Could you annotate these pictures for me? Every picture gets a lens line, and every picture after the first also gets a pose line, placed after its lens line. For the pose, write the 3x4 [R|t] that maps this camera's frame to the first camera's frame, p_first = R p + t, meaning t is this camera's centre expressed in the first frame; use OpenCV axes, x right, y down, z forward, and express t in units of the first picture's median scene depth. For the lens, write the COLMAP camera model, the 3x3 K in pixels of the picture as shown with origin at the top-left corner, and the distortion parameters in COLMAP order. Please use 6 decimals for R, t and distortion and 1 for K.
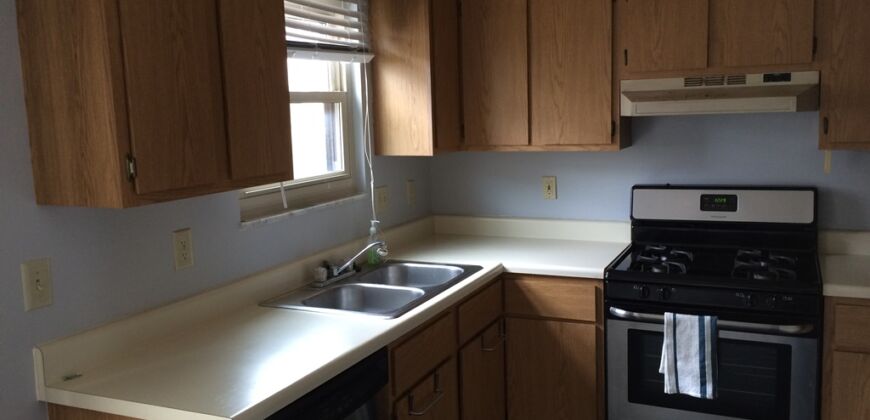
lens RADIAL K [[739.1, 0, 437.3], [0, 739.1, 209.3], [0, 0, 1]] dist [0.031652, -0.018603]
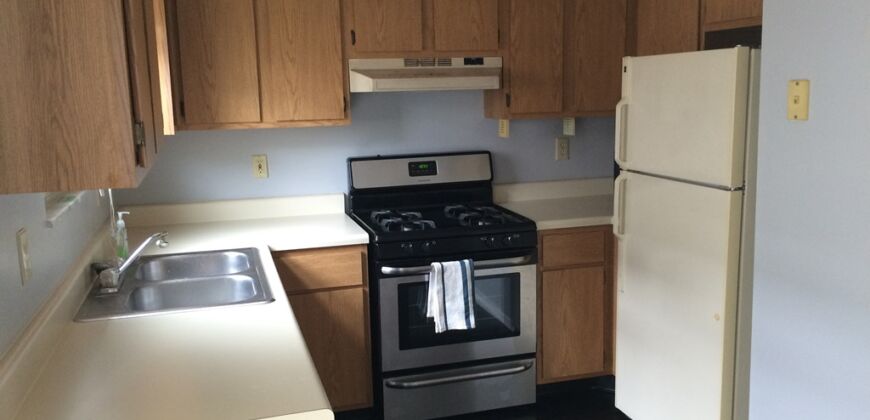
lens RADIAL K [[739.1, 0, 439.6], [0, 739.1, 210.1], [0, 0, 1]] dist [0.031652, -0.018603]
pose [[0.748423, -0.094357, 0.656475, -0.386577], [0.088644, 0.995178, 0.041980, 0.010132], [-0.657271, 0.026773, 0.753179, 0.119645]]
